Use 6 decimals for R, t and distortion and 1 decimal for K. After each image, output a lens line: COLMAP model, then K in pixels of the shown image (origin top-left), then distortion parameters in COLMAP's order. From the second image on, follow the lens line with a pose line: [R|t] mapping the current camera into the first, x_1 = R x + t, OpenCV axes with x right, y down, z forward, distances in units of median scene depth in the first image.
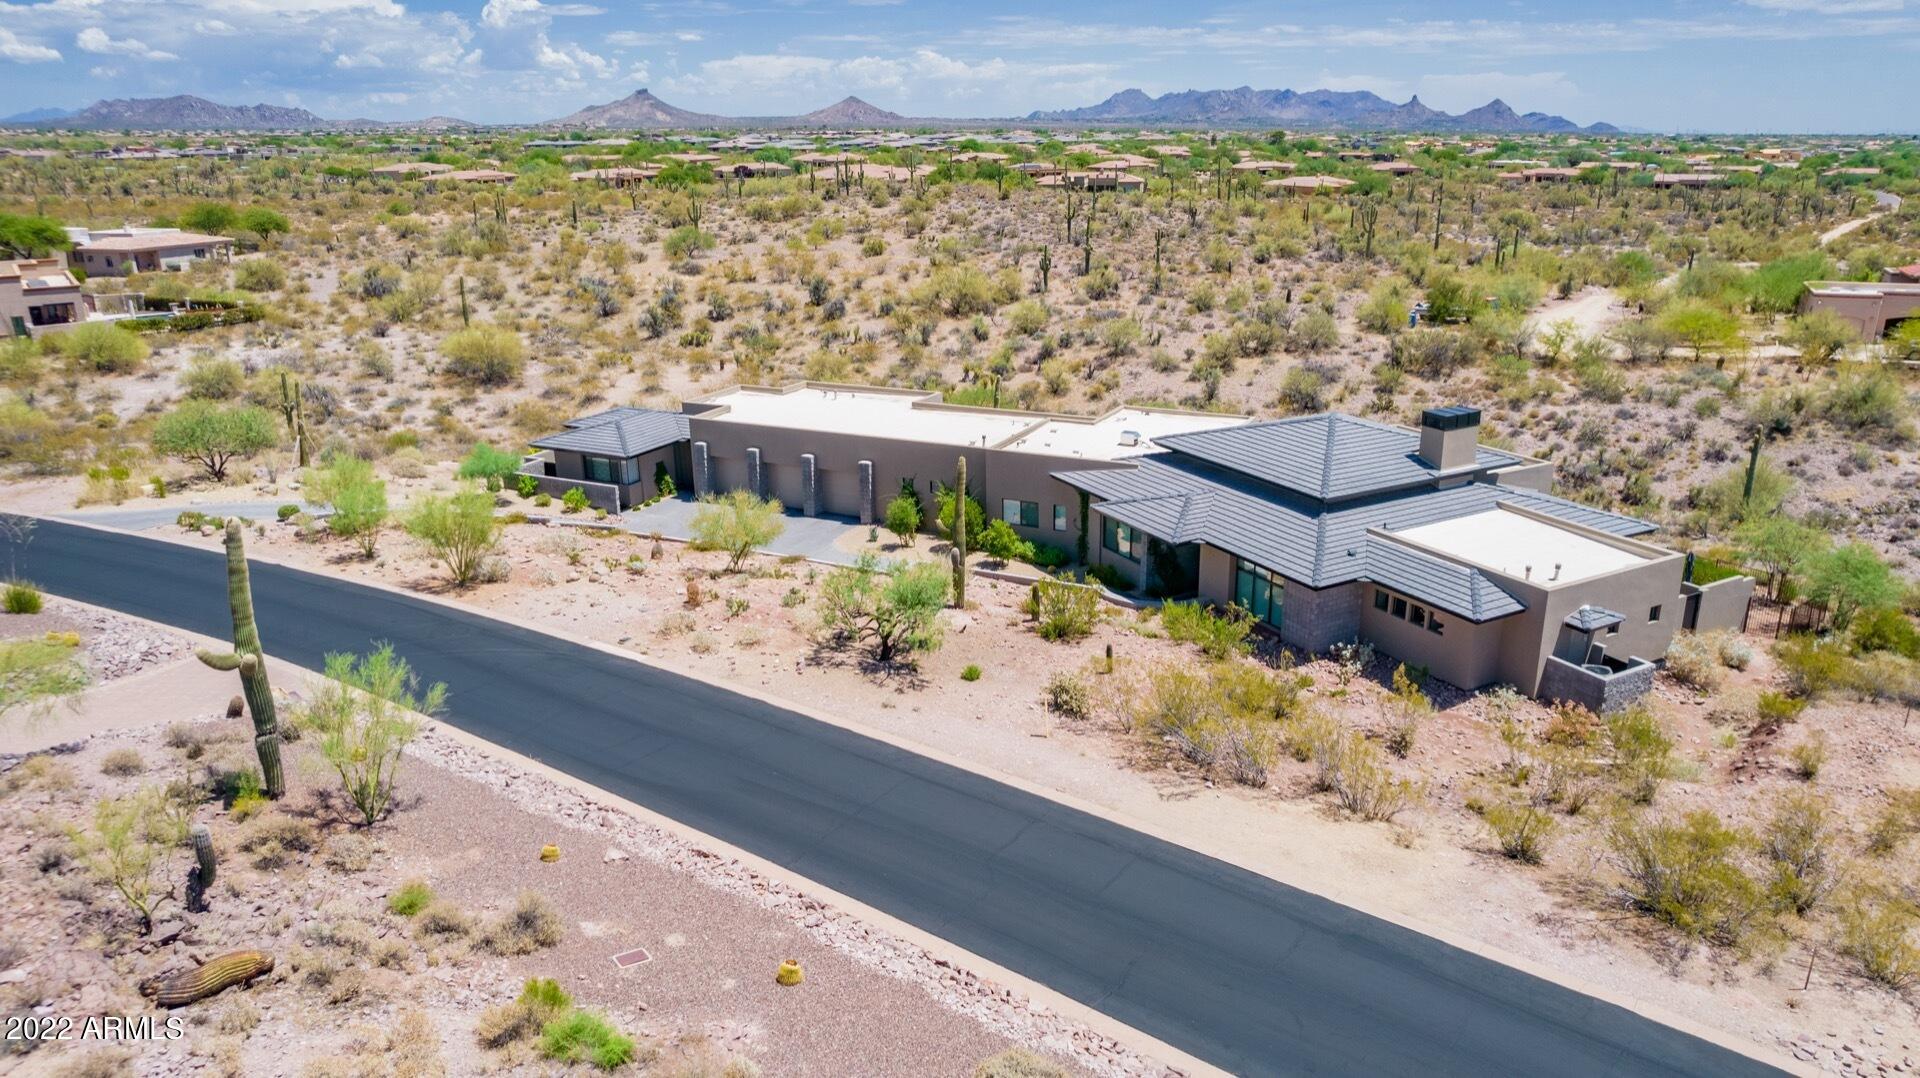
lens RADIAL K [[1293.0, 0, 960.0], [0, 1293.0, 539.0], [0, 0, 1]] dist [-0.082346, 0.075511]
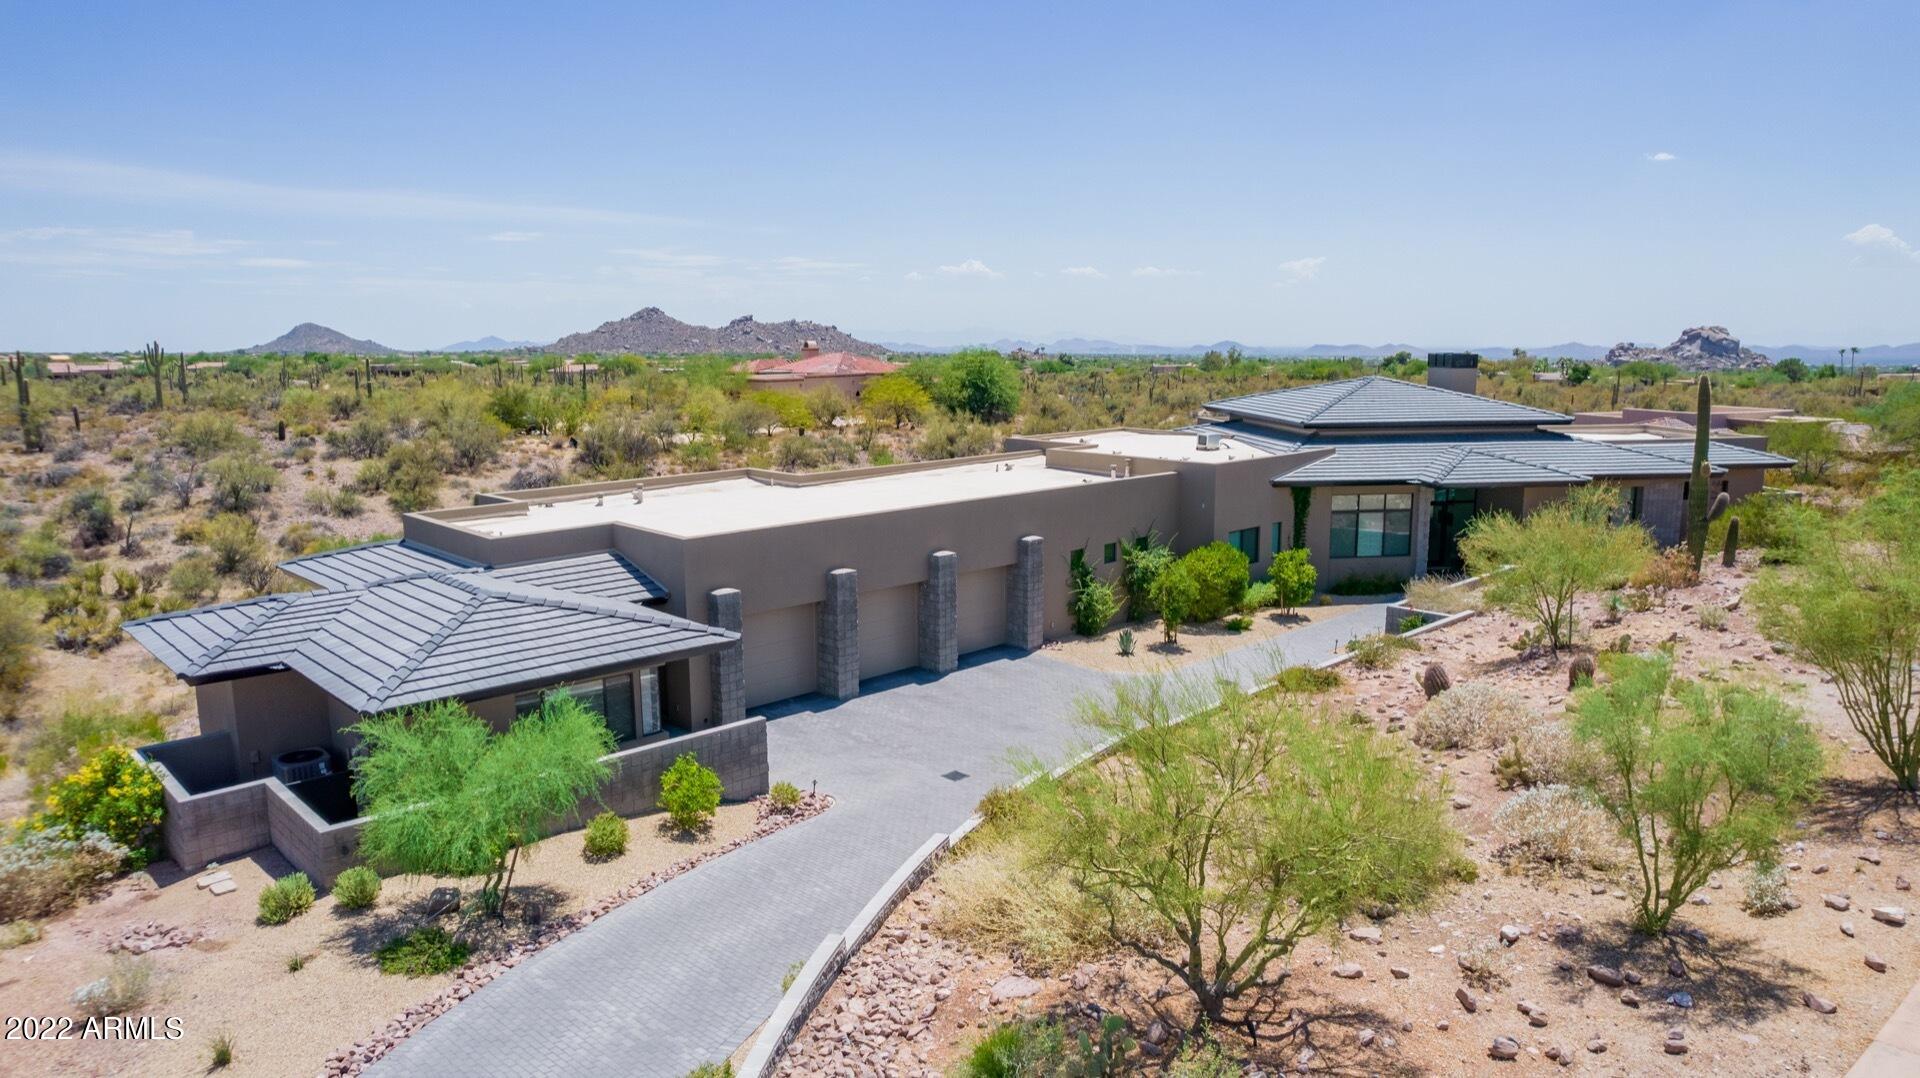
lens RADIAL K [[1237.1, 0, 960.0], [0, 1237.1, 539.0], [0, 0, 1]] dist [-0.079867, 0.070395]
pose [[0.330689, -0.141111, 0.933130, -0.449783], [0.285933, 0.957265, 0.043429, -0.069871], [-0.899381, 0.252452, 0.356905, 0.630723]]
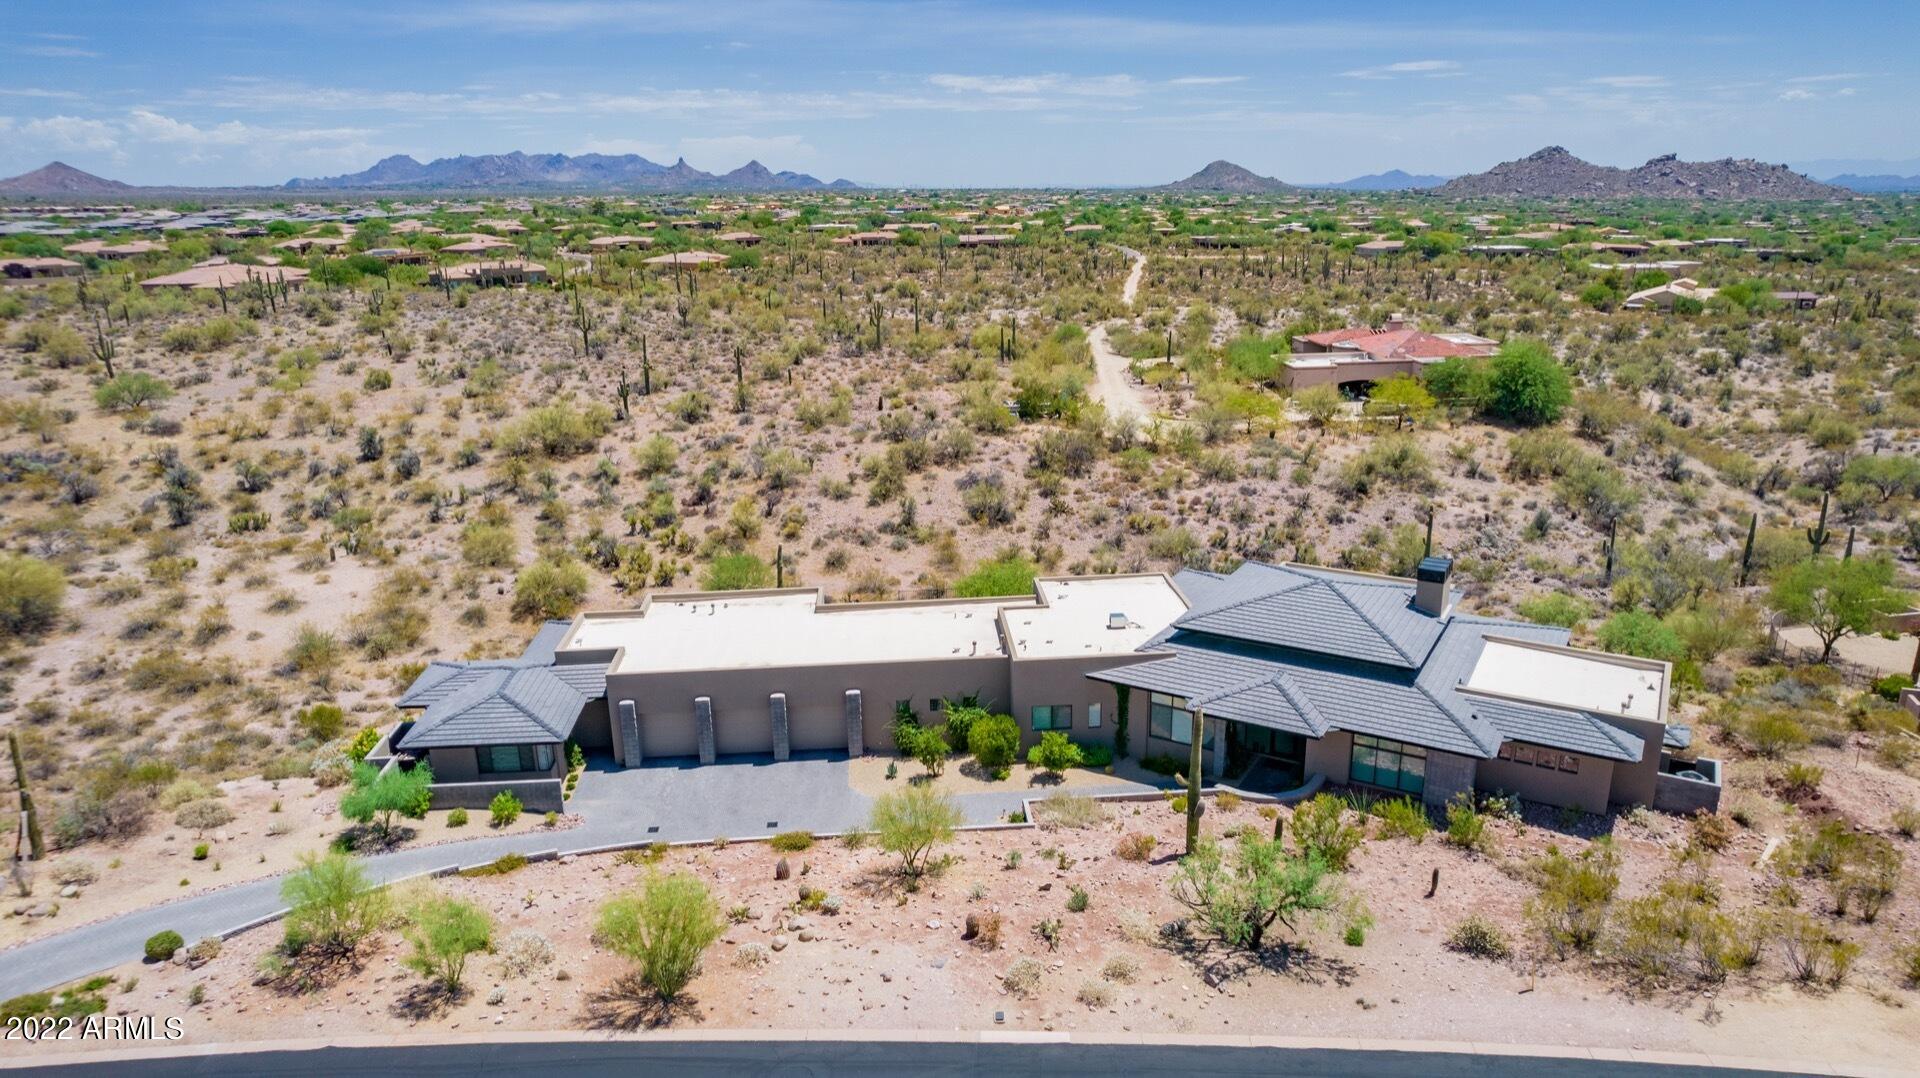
lens RADIAL K [[1237.1, 0, 960.0], [0, 1237.1, 539.0], [0, 0, 1]] dist [-0.079867, 0.070395]
pose [[0.855647, -0.146694, 0.496336, -0.323140], [0.162719, 0.986610, 0.011082, -0.123988], [-0.491316, 0.071281, 0.868060, 0.148175]]
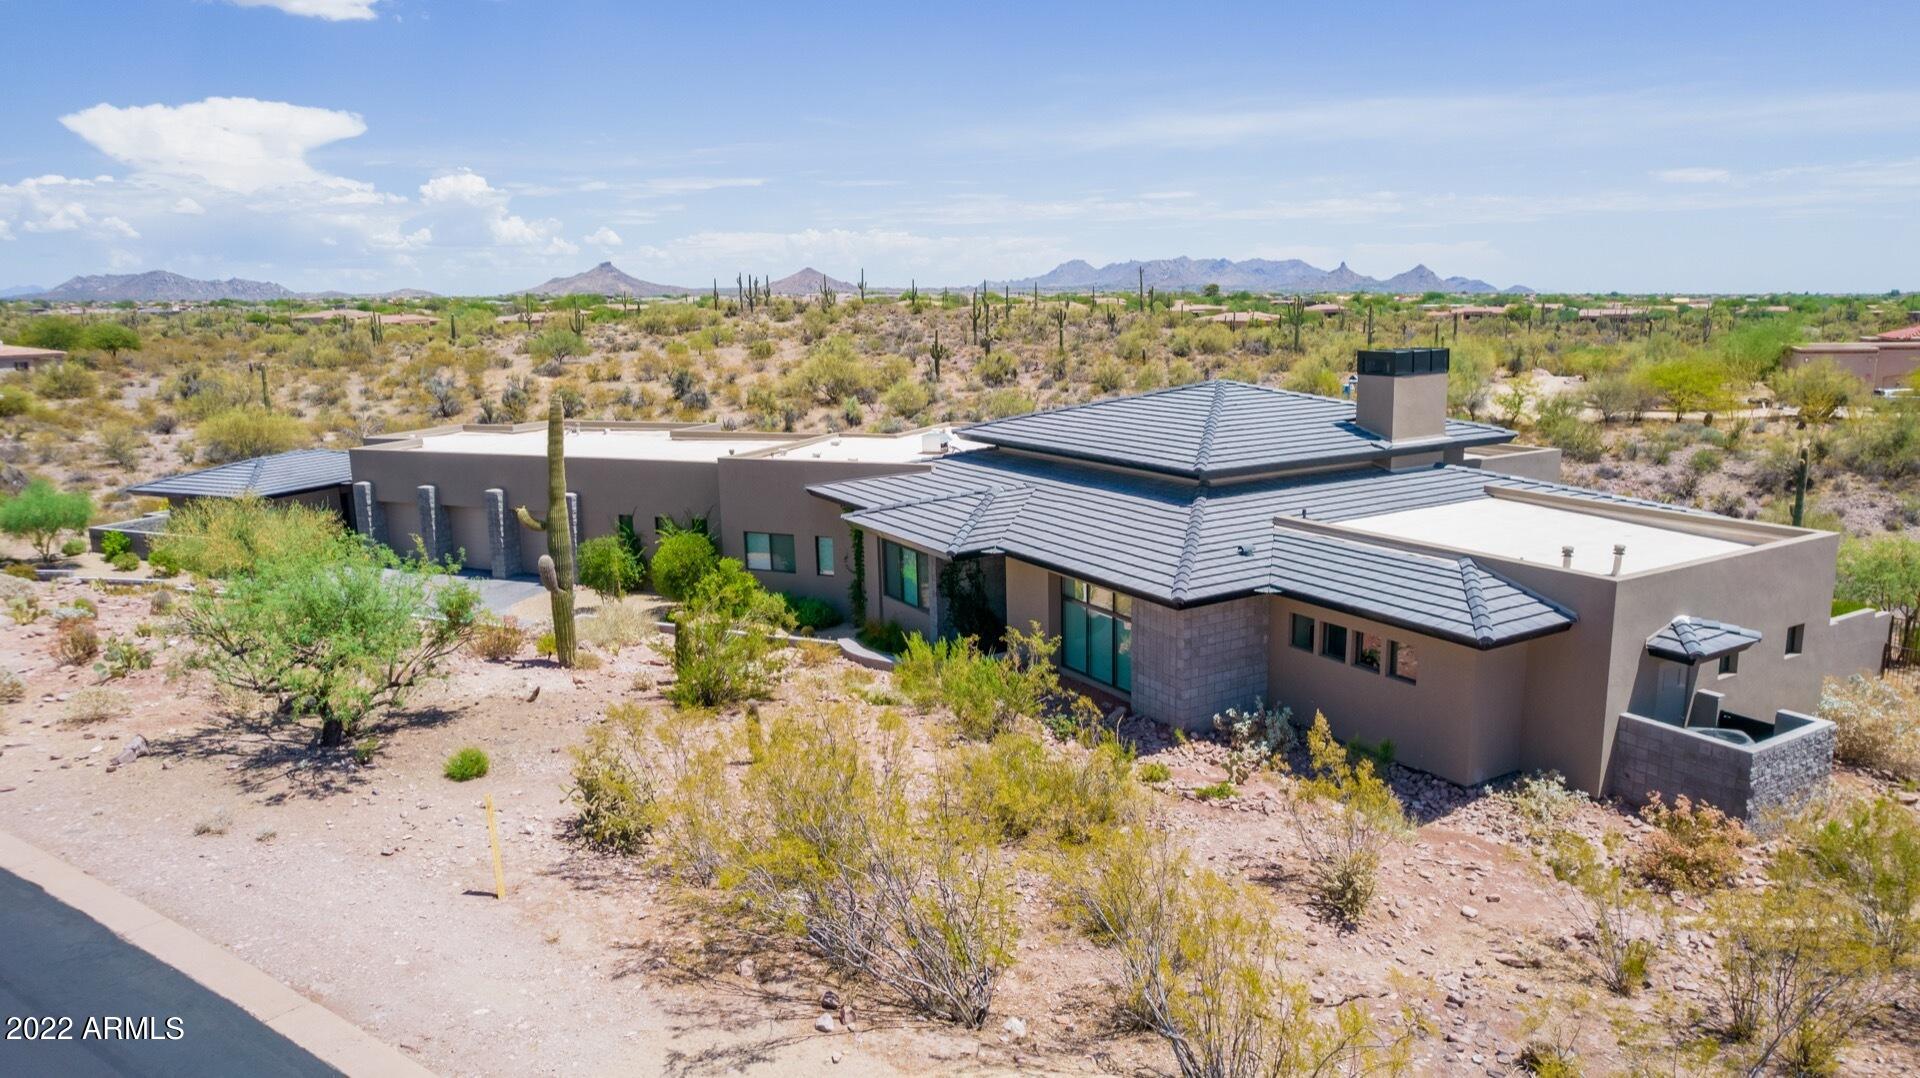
lens RADIAL K [[1265.8, 0, 960.0], [0, 1265.8, 539.0], [0, 0, 1]] dist [-0.074567, 0.068775]
pose [[0.999343, -0.015392, 0.032825, 0.087131], [0.019275, 0.992406, -0.121483, 0.038300], [-0.030706, 0.122036, 0.992051, 0.244300]]
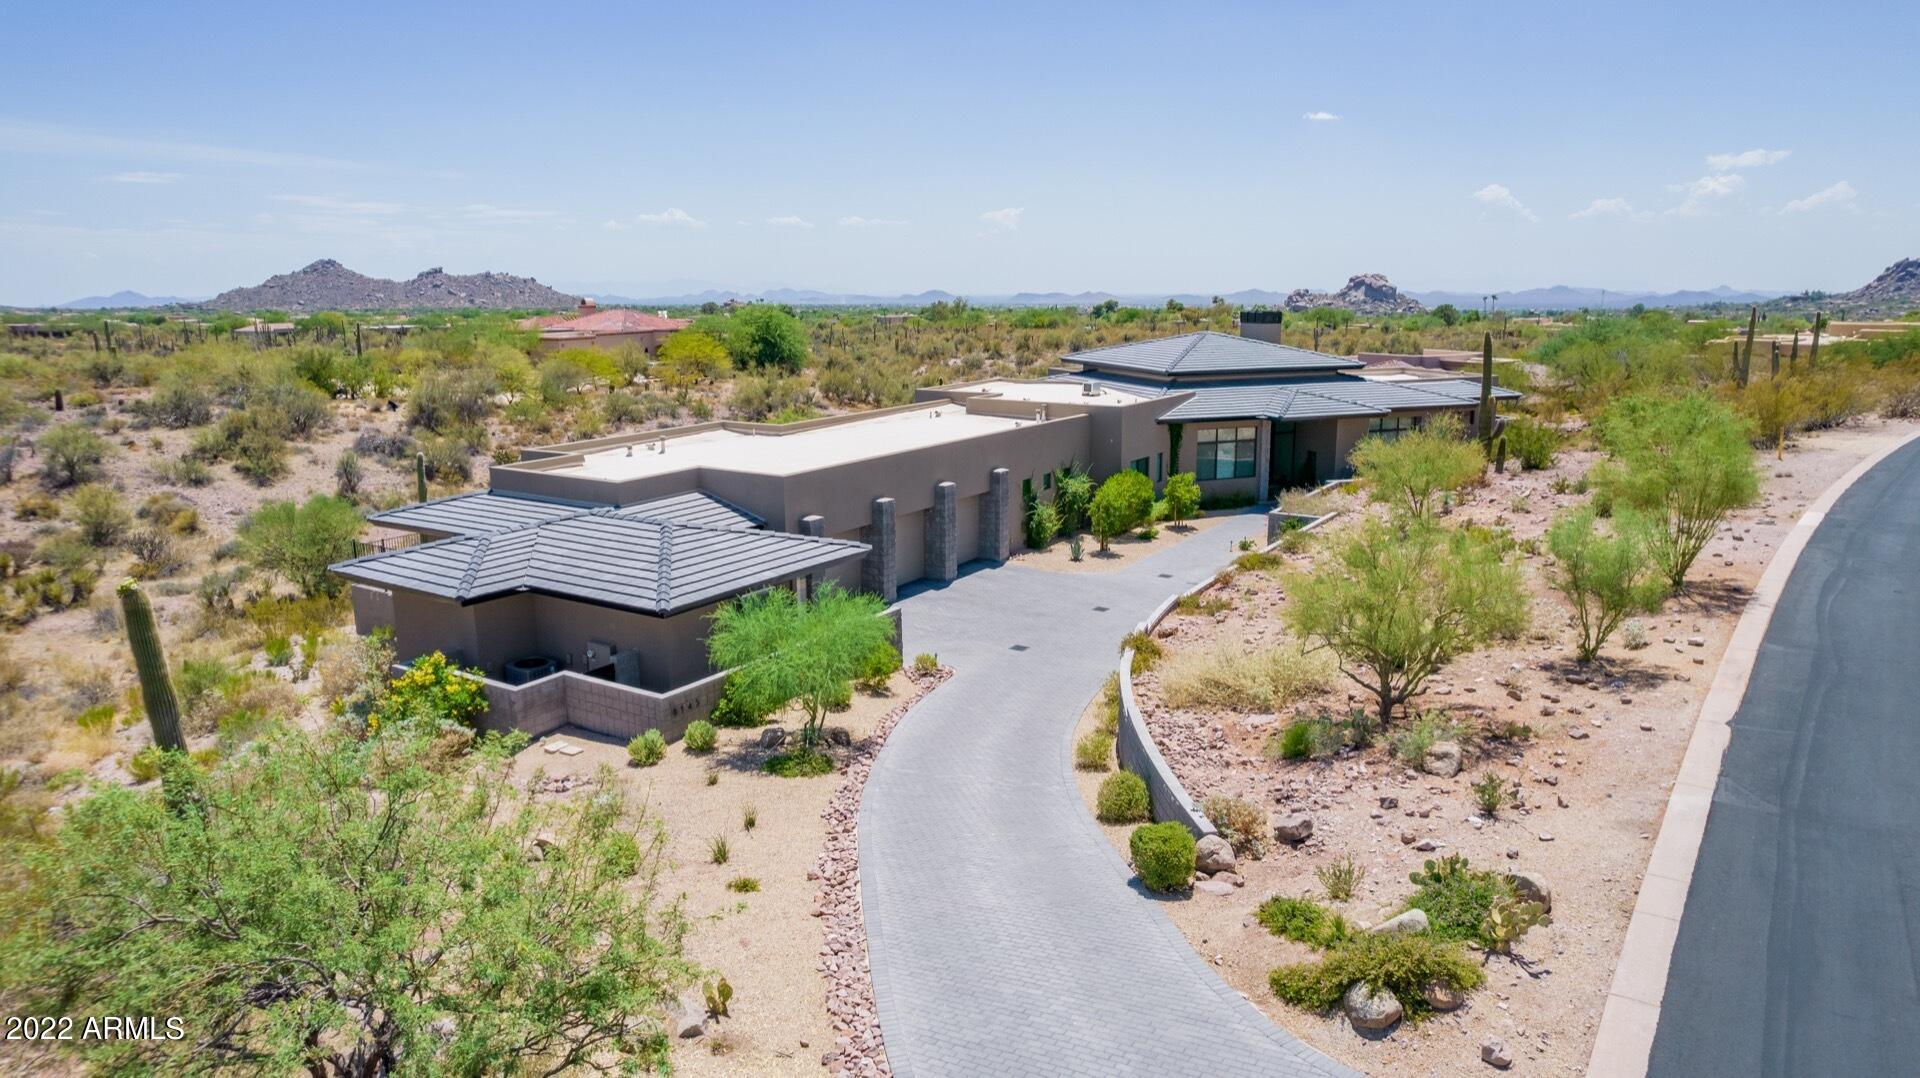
lens RADIAL K [[1237.1, 0, 960.0], [0, 1237.1, 539.0], [0, 0, 1]] dist [-0.079867, 0.070395]
pose [[0.105244, -0.188651, 0.976388, -0.559541], [0.306937, 0.940065, 0.148549, -0.099367], [-0.945893, 0.284056, 0.156840, 0.700945]]
